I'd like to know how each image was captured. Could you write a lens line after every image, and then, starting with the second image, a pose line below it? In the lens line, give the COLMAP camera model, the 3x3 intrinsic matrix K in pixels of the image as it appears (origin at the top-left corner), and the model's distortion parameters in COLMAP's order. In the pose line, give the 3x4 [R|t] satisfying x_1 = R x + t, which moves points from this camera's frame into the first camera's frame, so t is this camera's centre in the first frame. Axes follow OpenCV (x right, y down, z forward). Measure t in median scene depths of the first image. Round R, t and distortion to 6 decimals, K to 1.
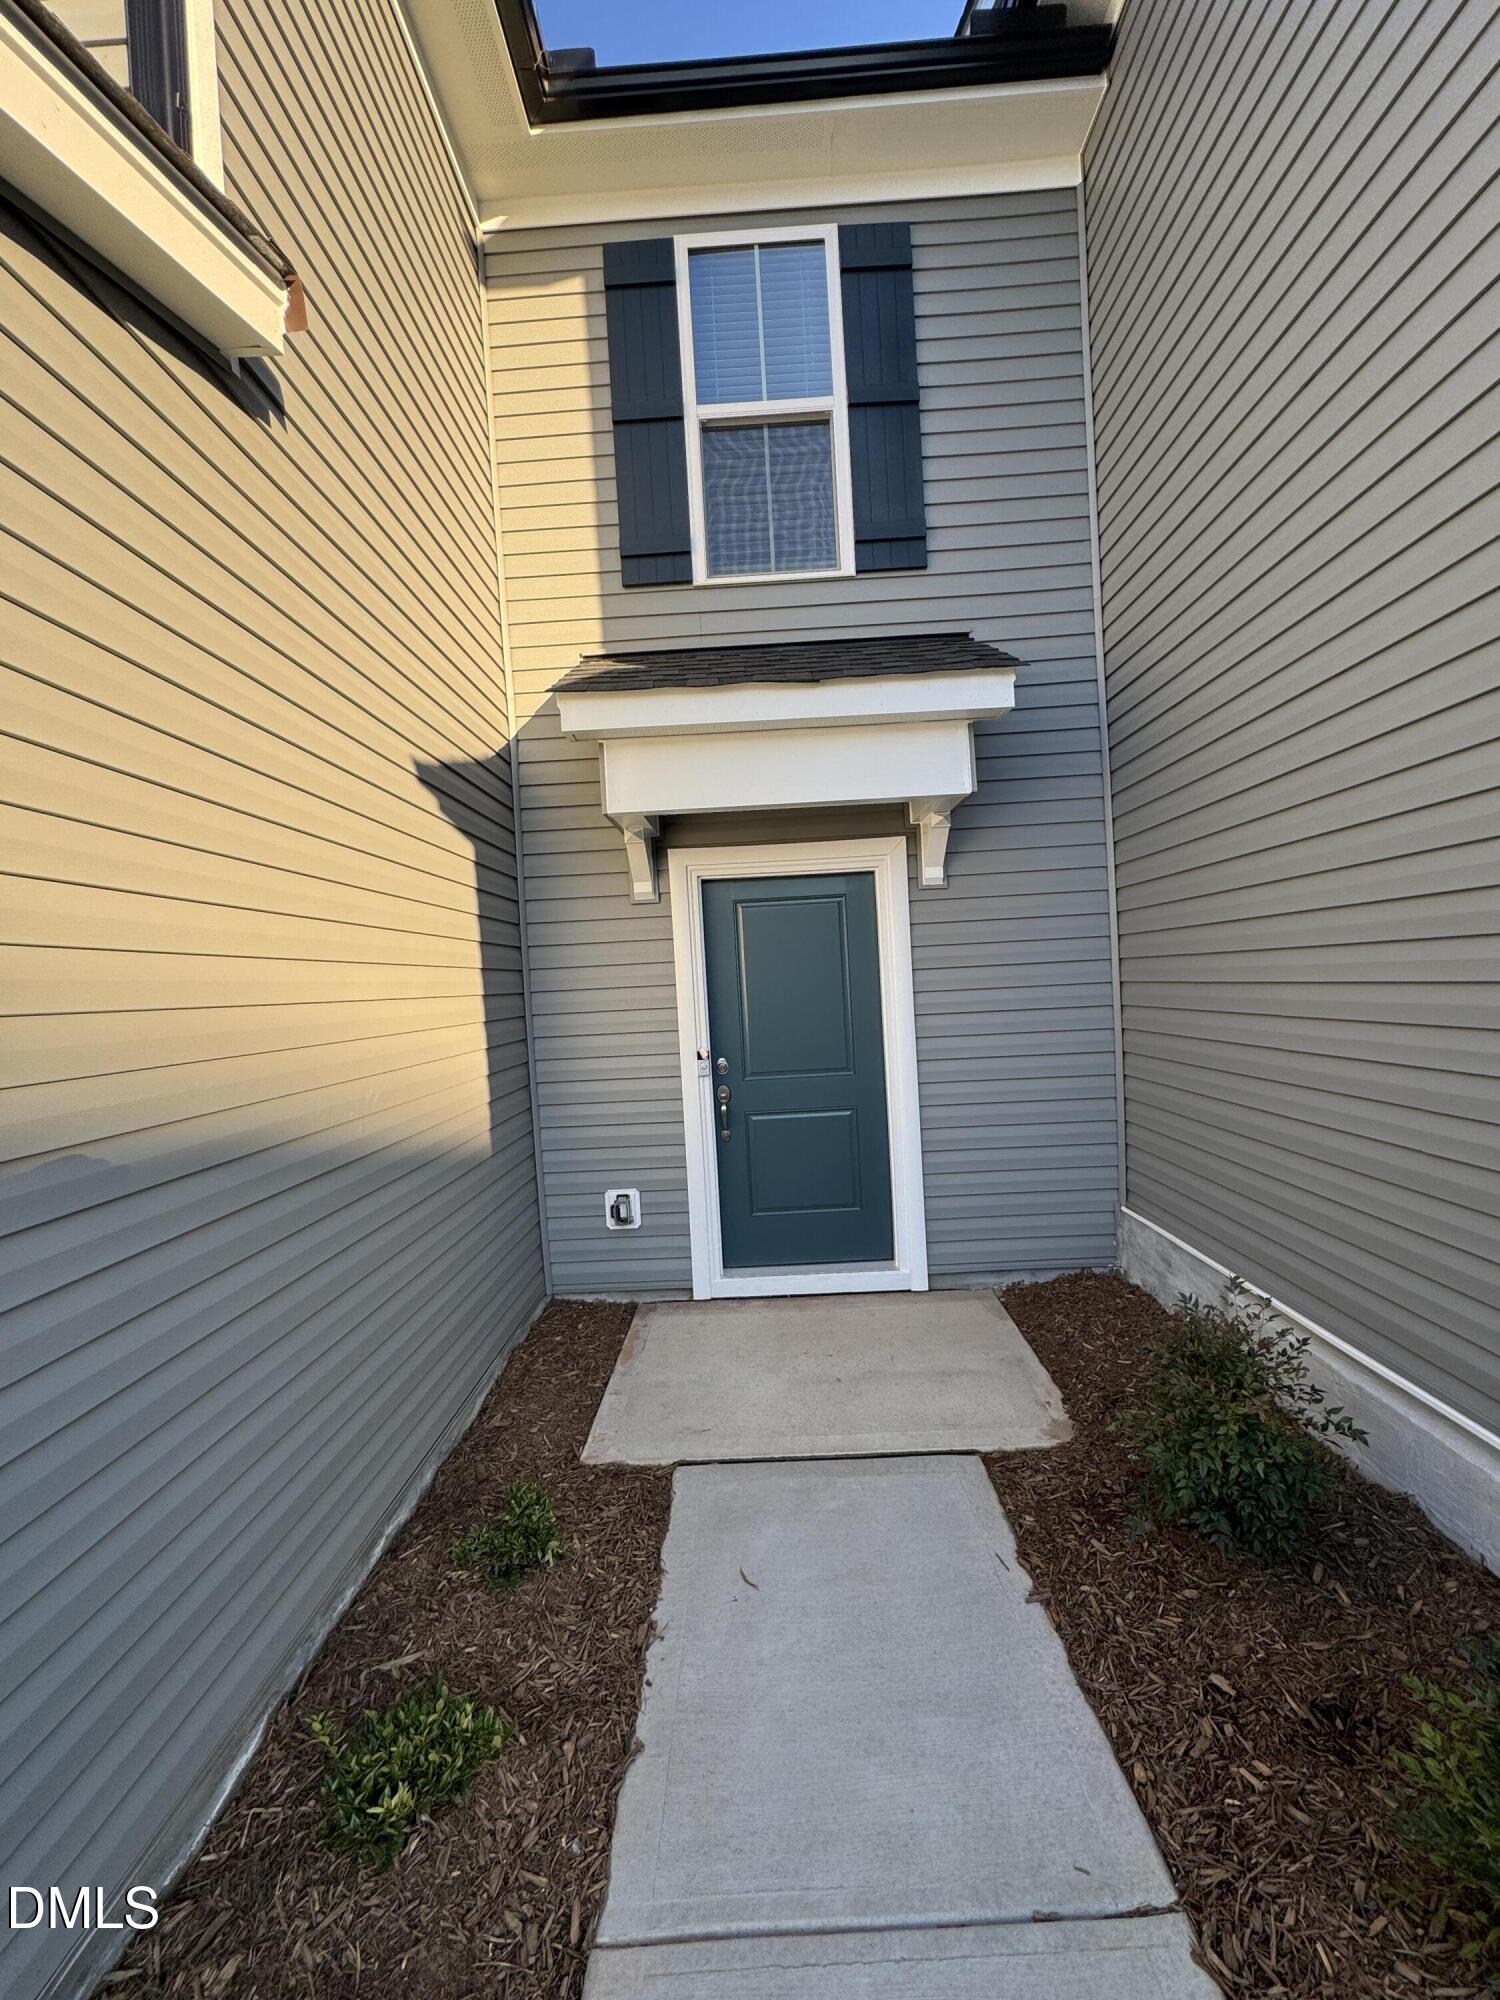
lens RADIAL K [[795.5, 0, 749.0], [0, 795.5, 1000.7], [0, 0, 1]] dist [-0.011859, -0.000811]
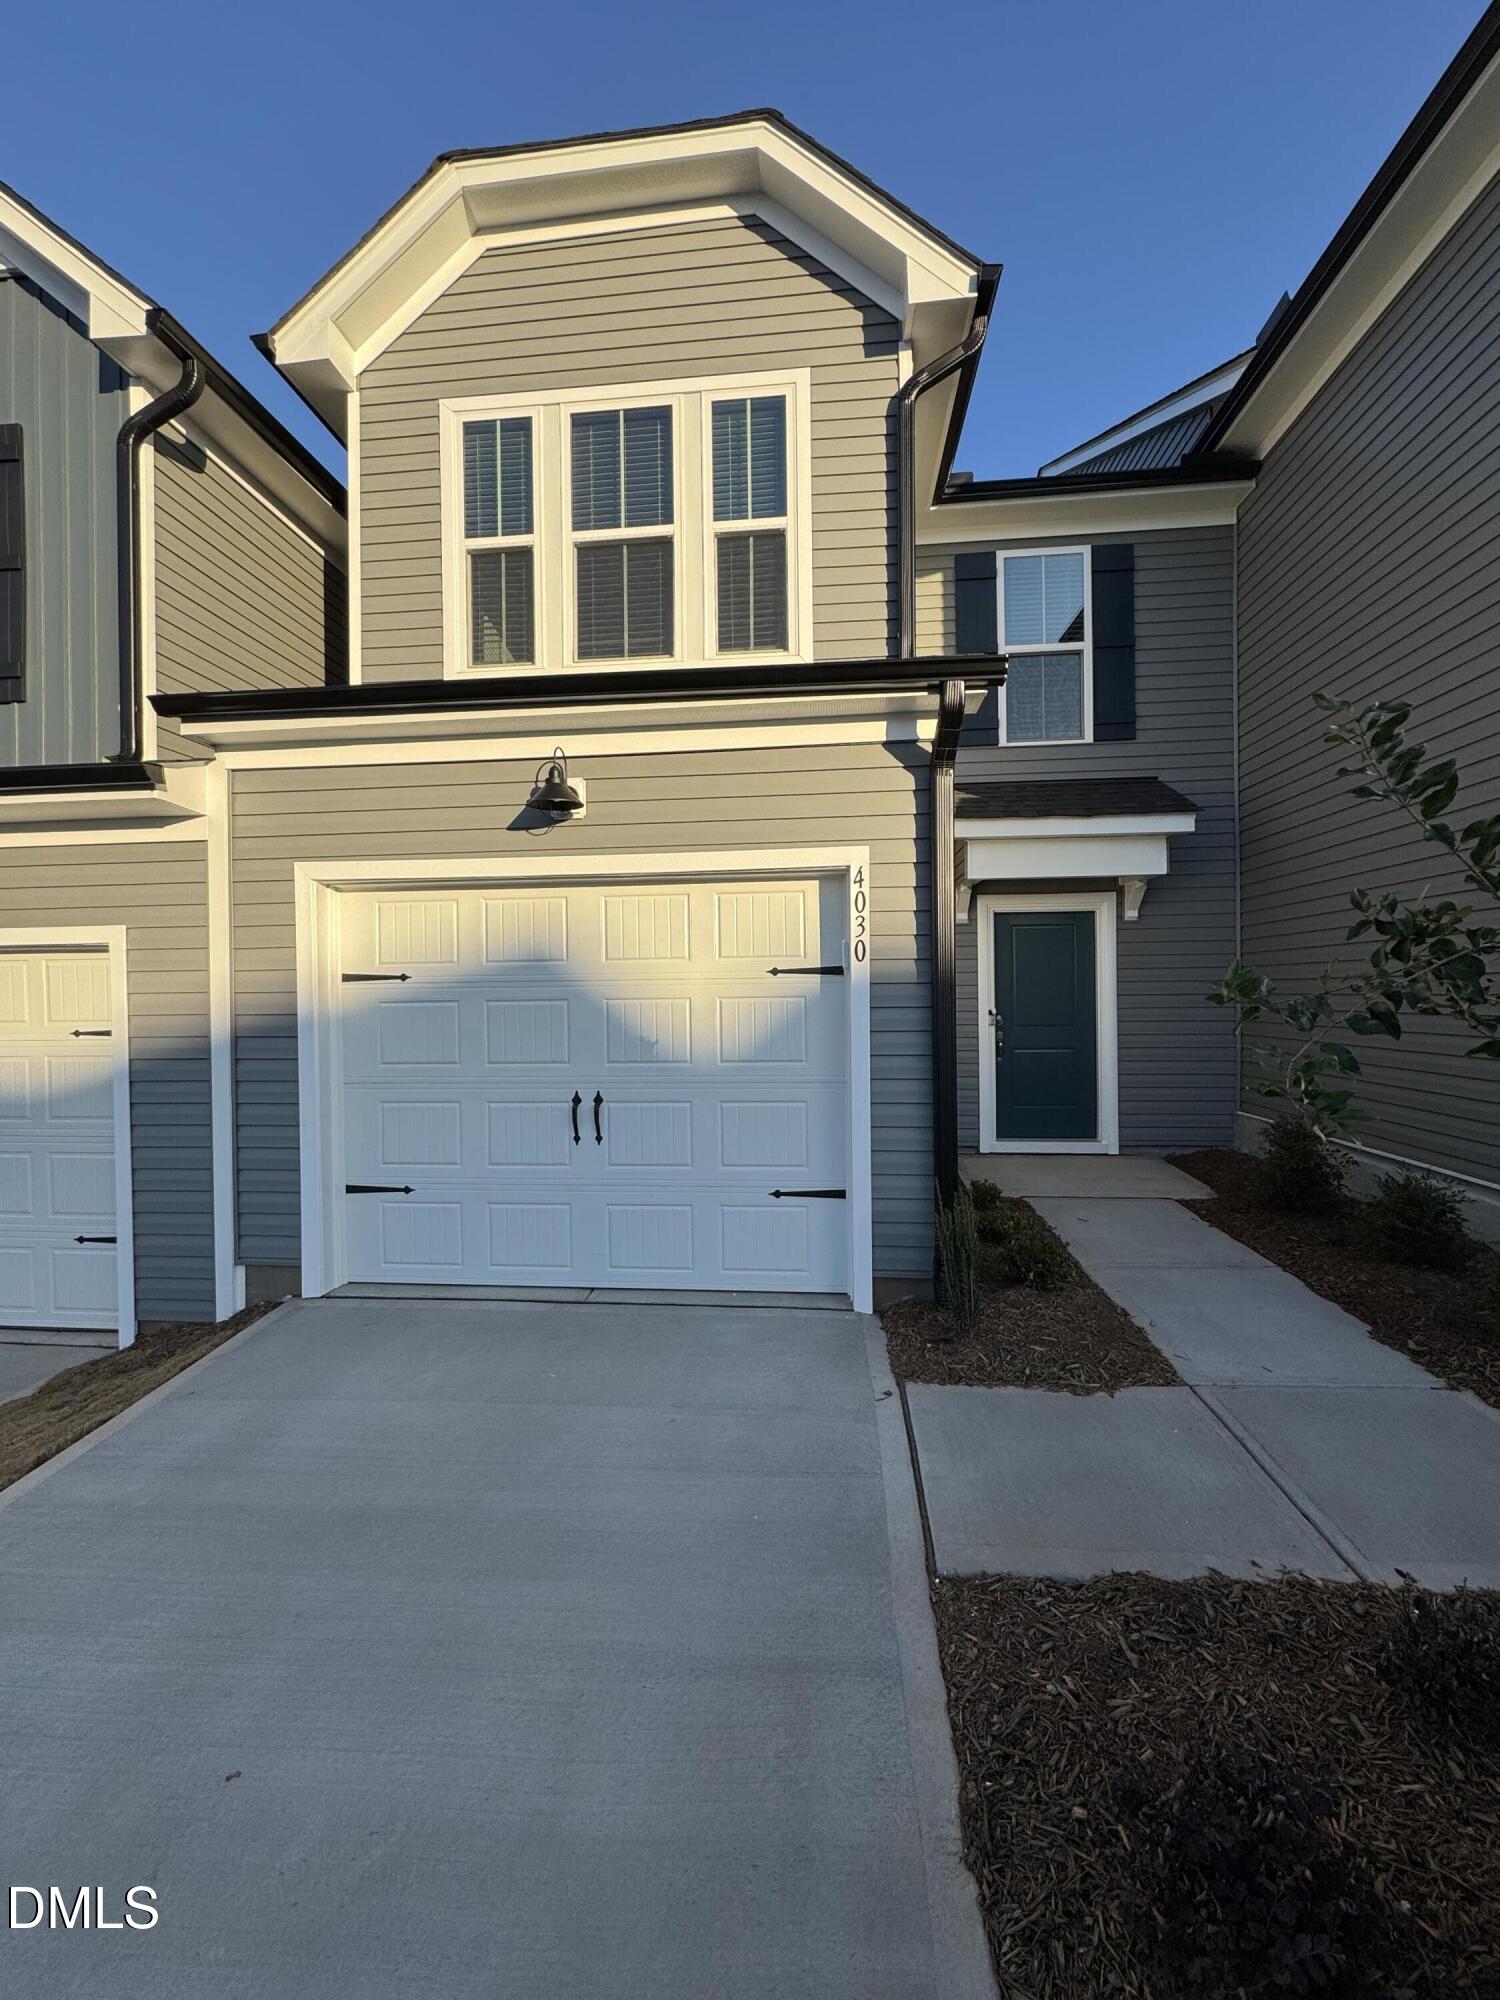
lens RADIAL K [[795.5, 0, 745.3], [0, 795.5, 997.3], [0, 0, 1]] dist [-0.011859, -0.000811]
pose [[0.995994, 0.044147, -0.077764, -0.472578], [-0.045365, 0.998873, -0.013966, 0.084987], [0.077060, 0.017438, 0.996874, -0.802601]]
